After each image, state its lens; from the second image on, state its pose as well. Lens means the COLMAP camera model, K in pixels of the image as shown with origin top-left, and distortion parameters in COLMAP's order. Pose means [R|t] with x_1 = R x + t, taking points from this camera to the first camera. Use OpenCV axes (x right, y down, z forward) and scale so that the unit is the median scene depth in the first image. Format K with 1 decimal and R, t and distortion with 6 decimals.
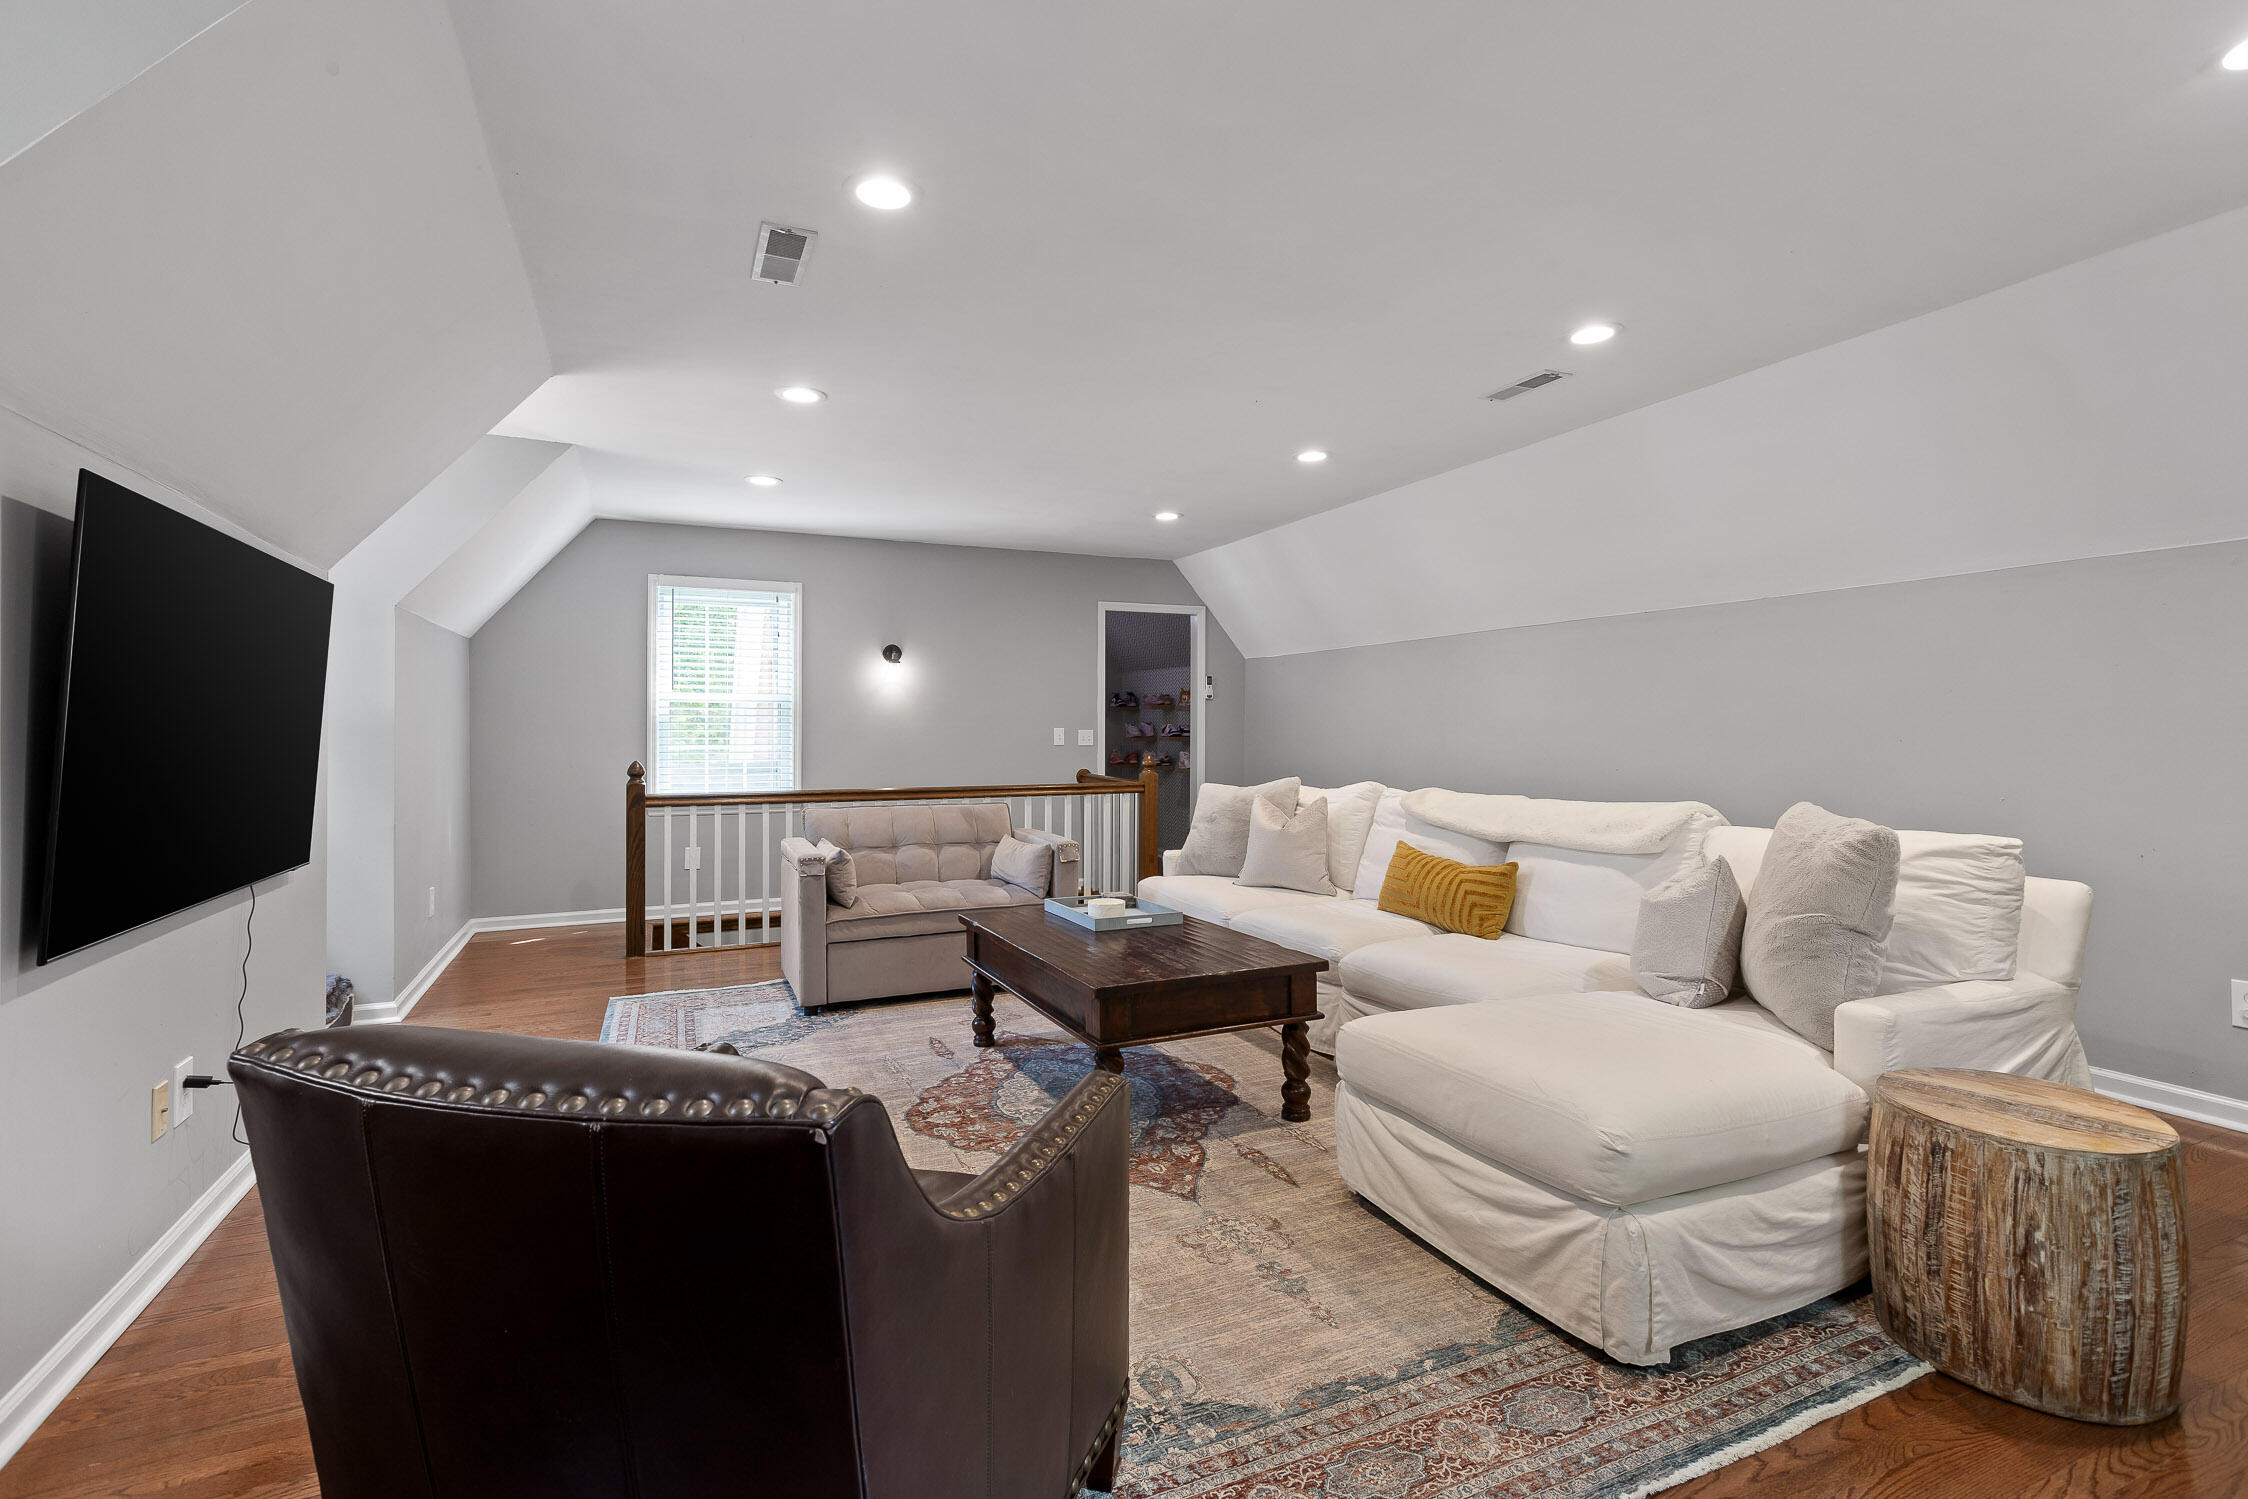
lens RADIAL K [[1033.9, 0, 1116.7], [0, 1033.9, 756.4], [0, 0, 1]] dist [-0.002653, -0.000172]
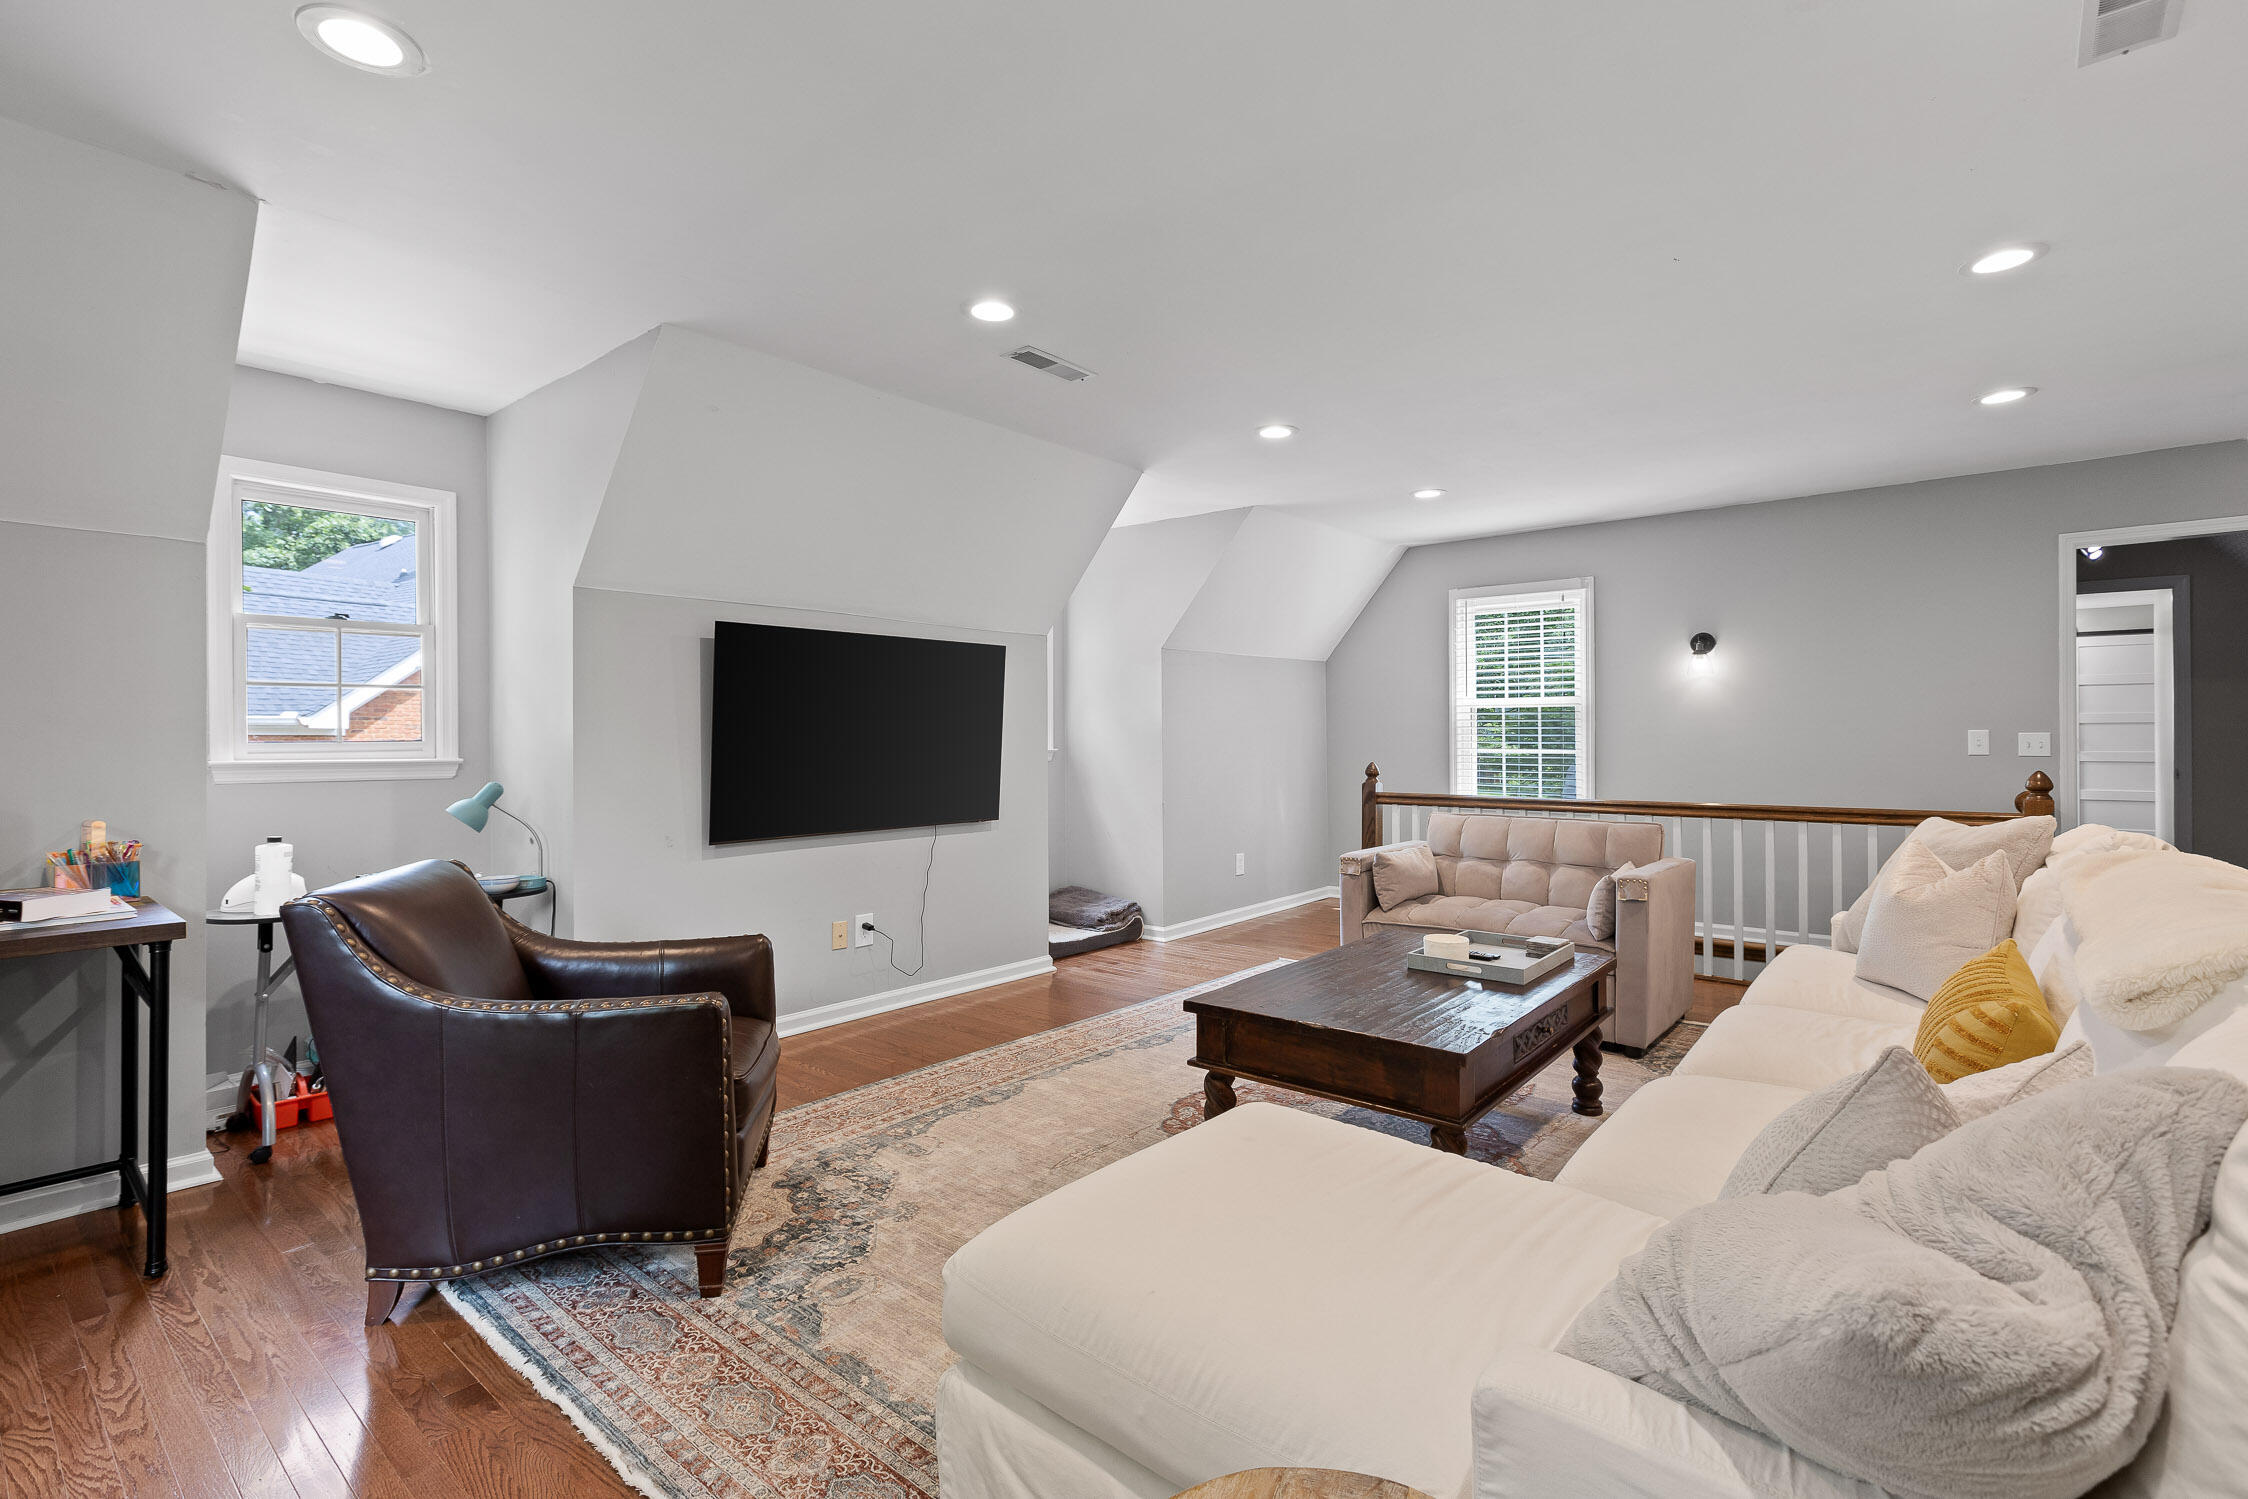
lens RADIAL K [[1033.9, 0, 1119.8], [0, 1033.9, 733.2], [0, 0, 1]] dist [-0.002653, -0.000172]
pose [[0.432039, -0.007796, -0.901821, 0.434509], [-0.018907, 0.999665, -0.017699, -0.003379], [0.901657, 0.024697, 0.431747, 0.266795]]
